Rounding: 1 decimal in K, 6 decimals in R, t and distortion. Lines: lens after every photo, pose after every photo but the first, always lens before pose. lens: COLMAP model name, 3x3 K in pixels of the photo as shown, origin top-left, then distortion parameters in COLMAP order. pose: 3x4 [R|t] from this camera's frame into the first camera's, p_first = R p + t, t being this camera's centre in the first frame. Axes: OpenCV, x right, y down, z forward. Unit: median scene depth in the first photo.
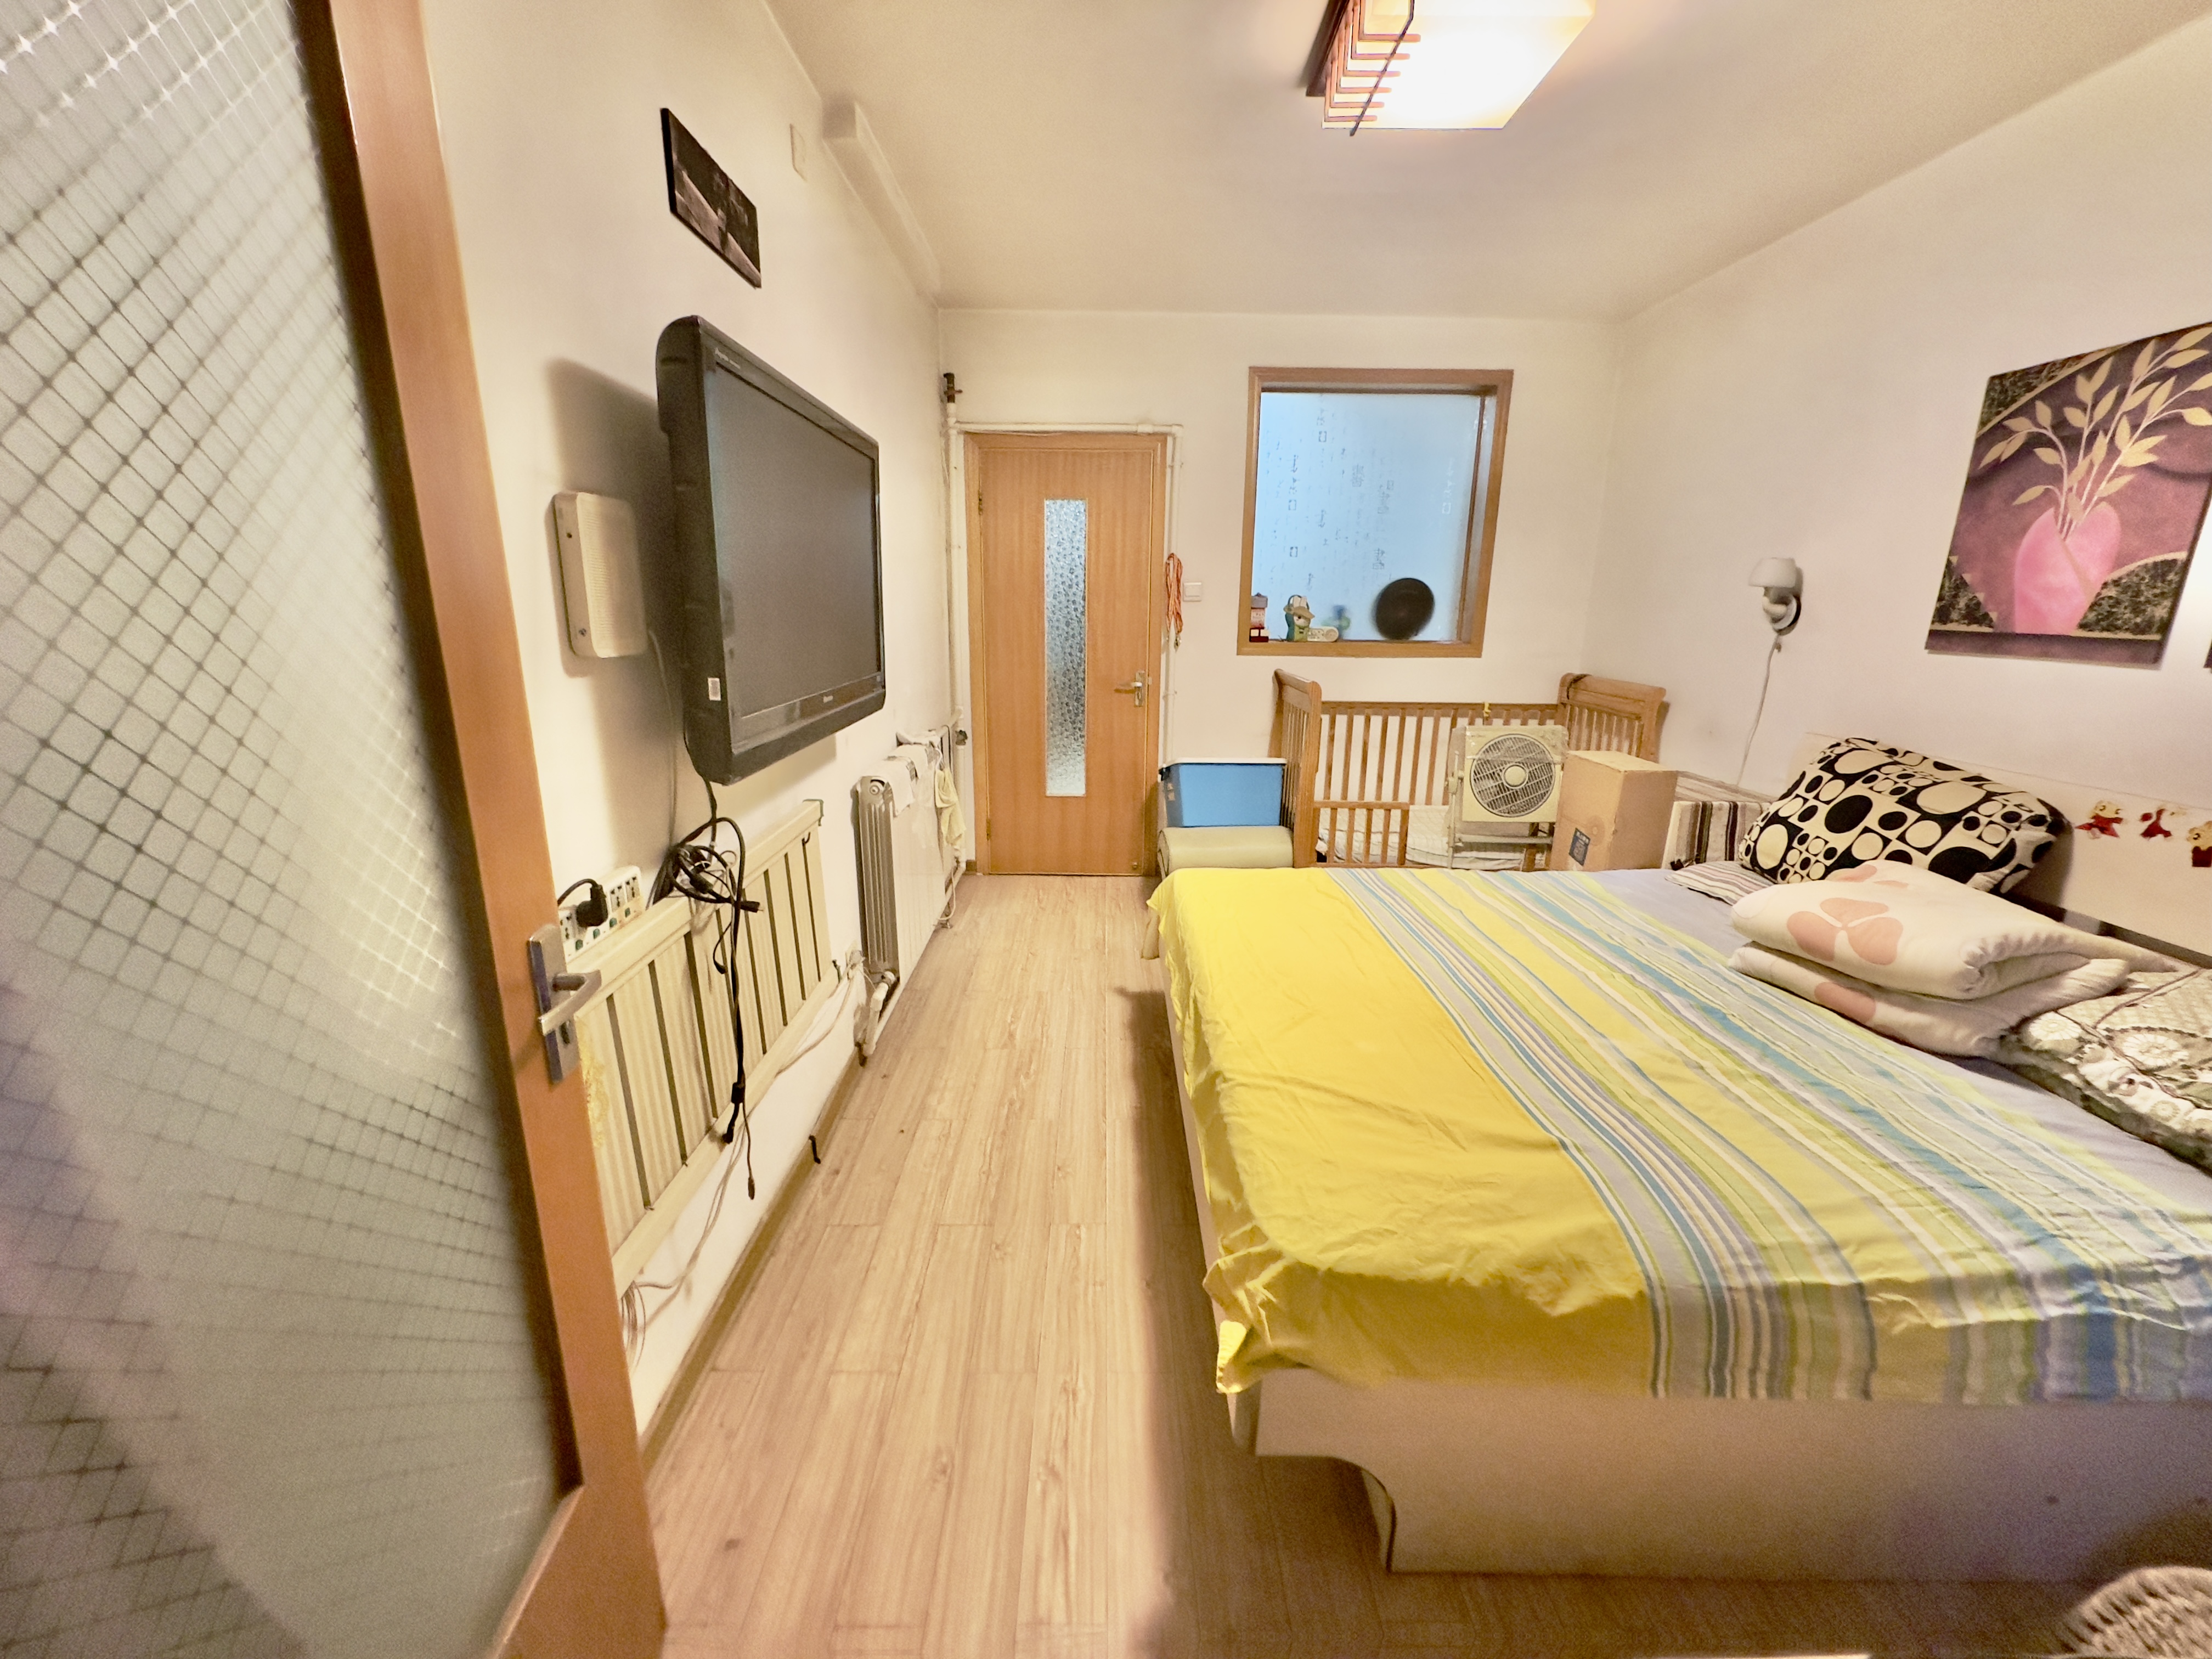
lens RADIAL K [[884.7, 0, 1106.7], [0, 884.7, 834.7], [0, 0, 1]] dist [-0.000912, 0.000322]
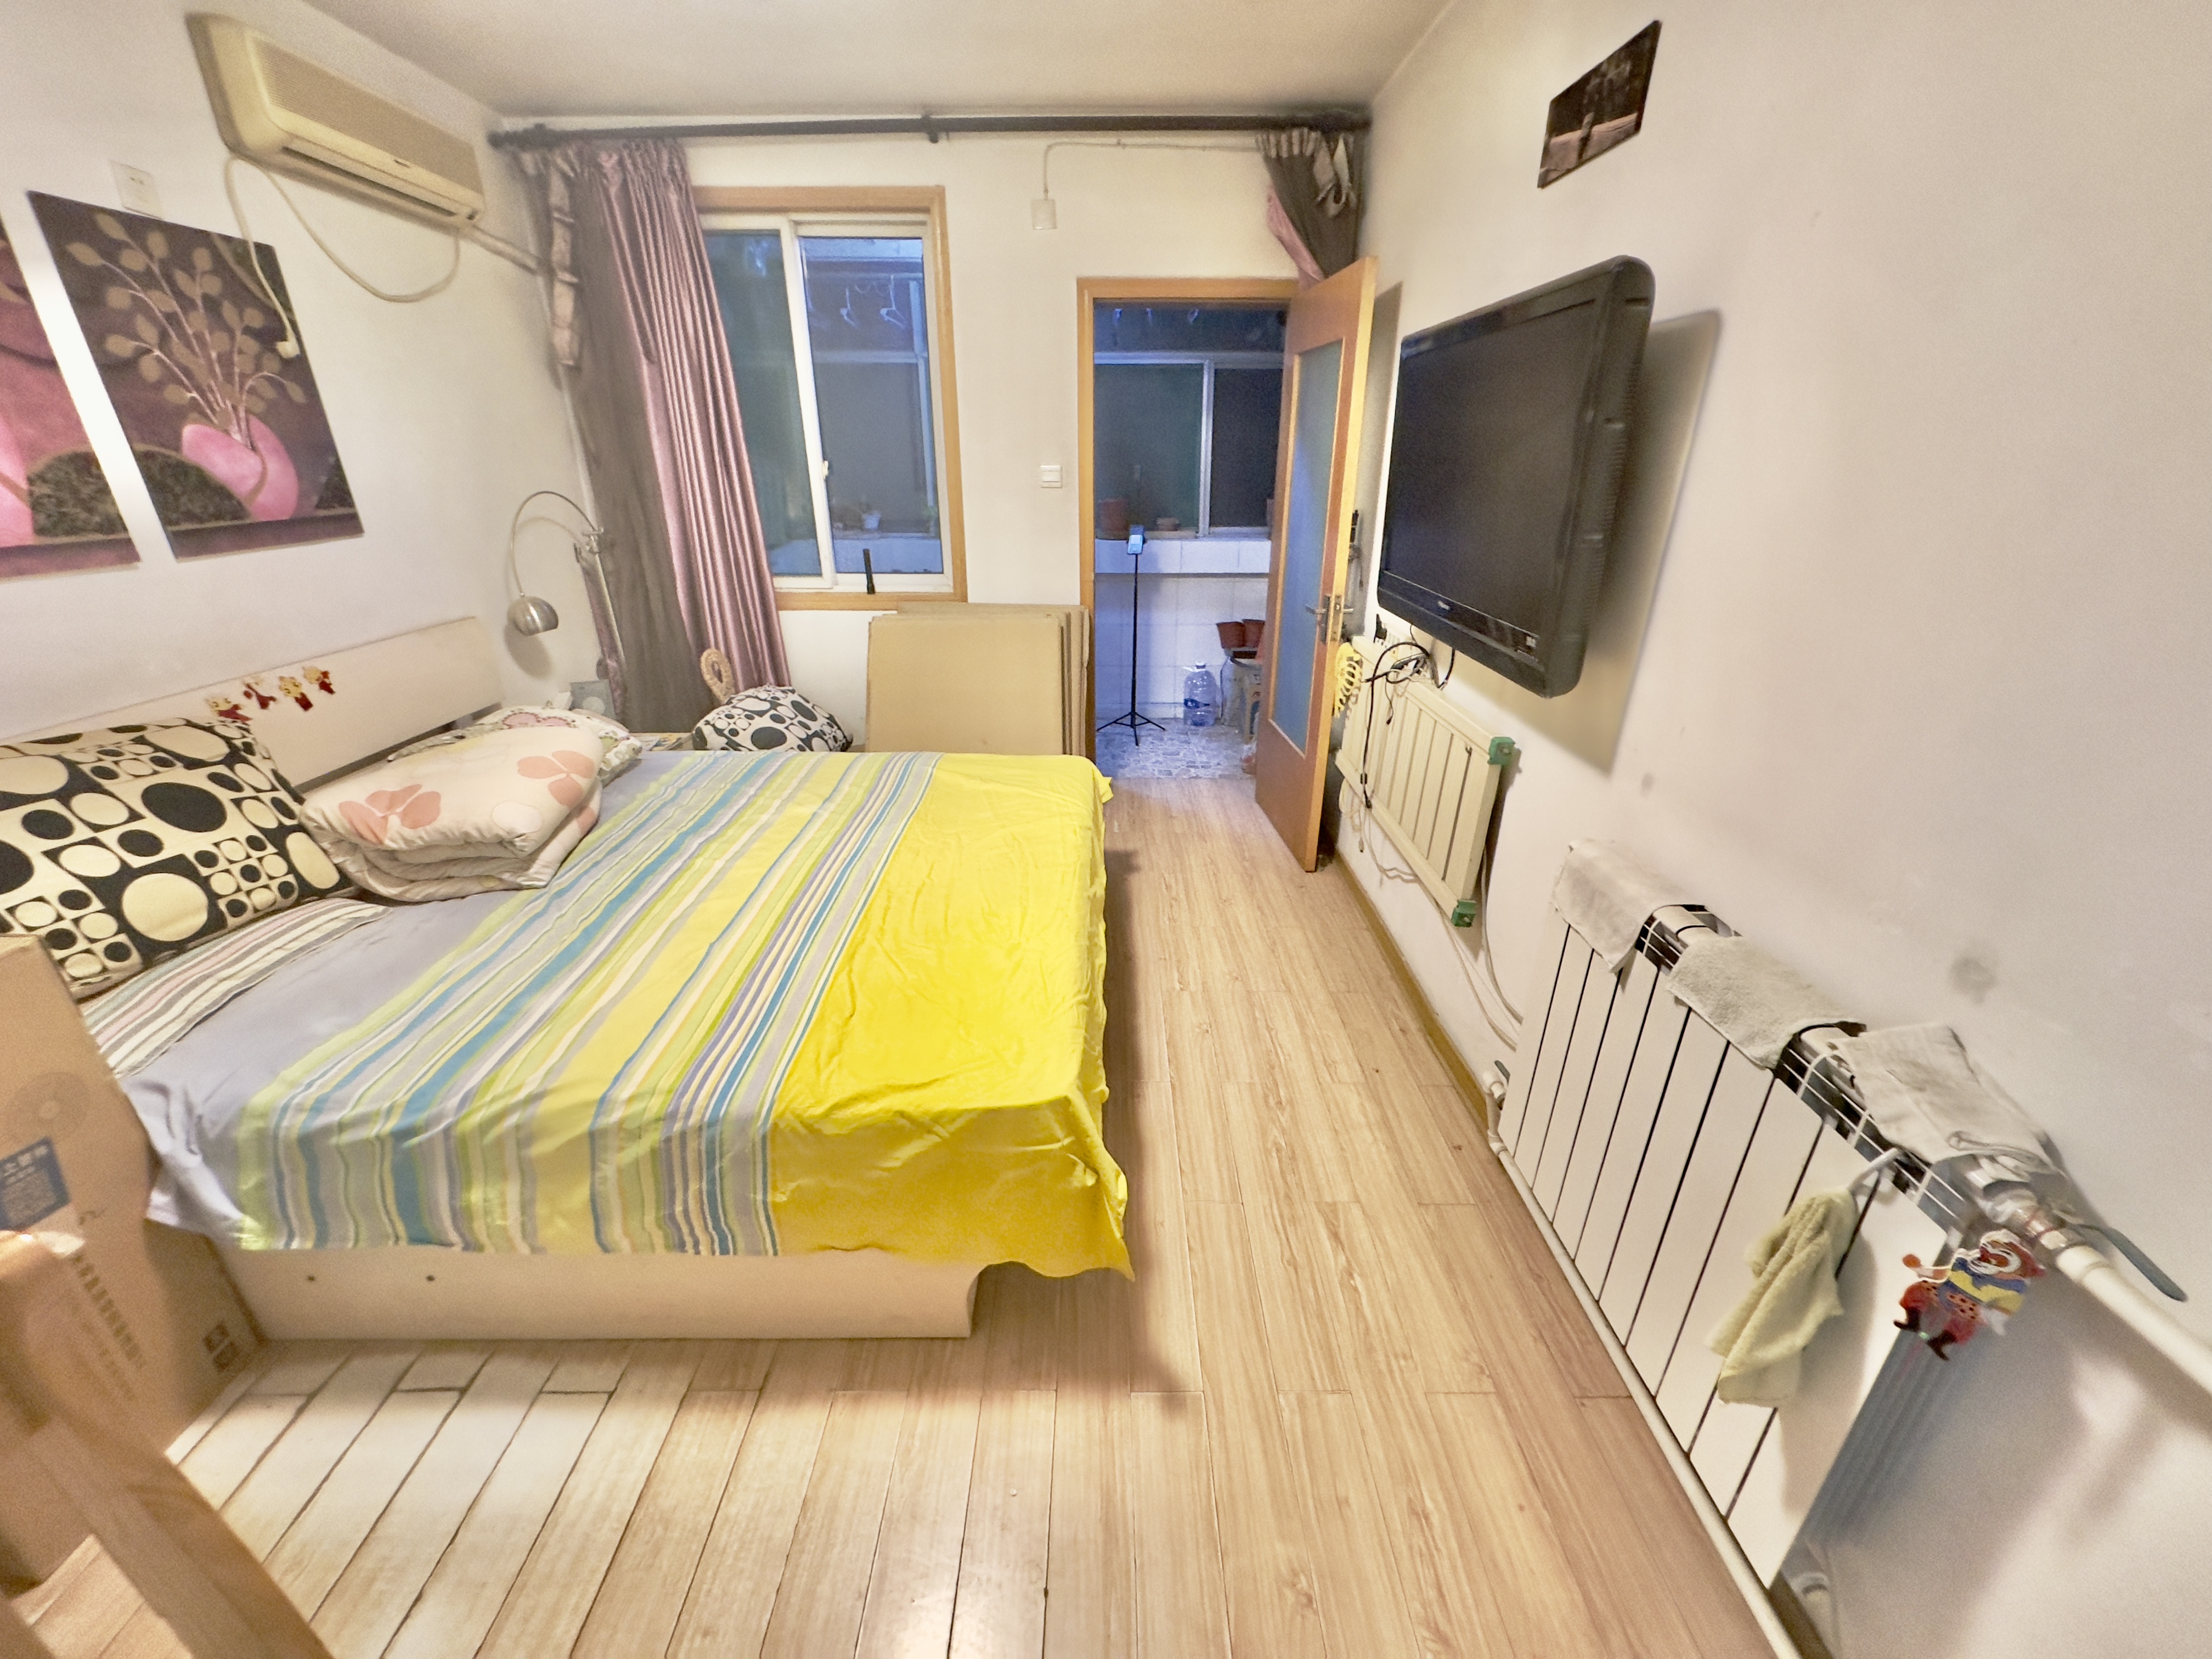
lens RADIAL K [[884.7, 0, 1107.6], [0, 884.7, 837.8], [0, 0, 1]] dist [-0.000912, 0.000322]
pose [[-0.999930, -0.009638, -0.006848, 0.072861], [-0.011804, 0.780786, 0.624688, -0.456154], [-0.000674, 0.624725, -0.780845, 1.535292]]
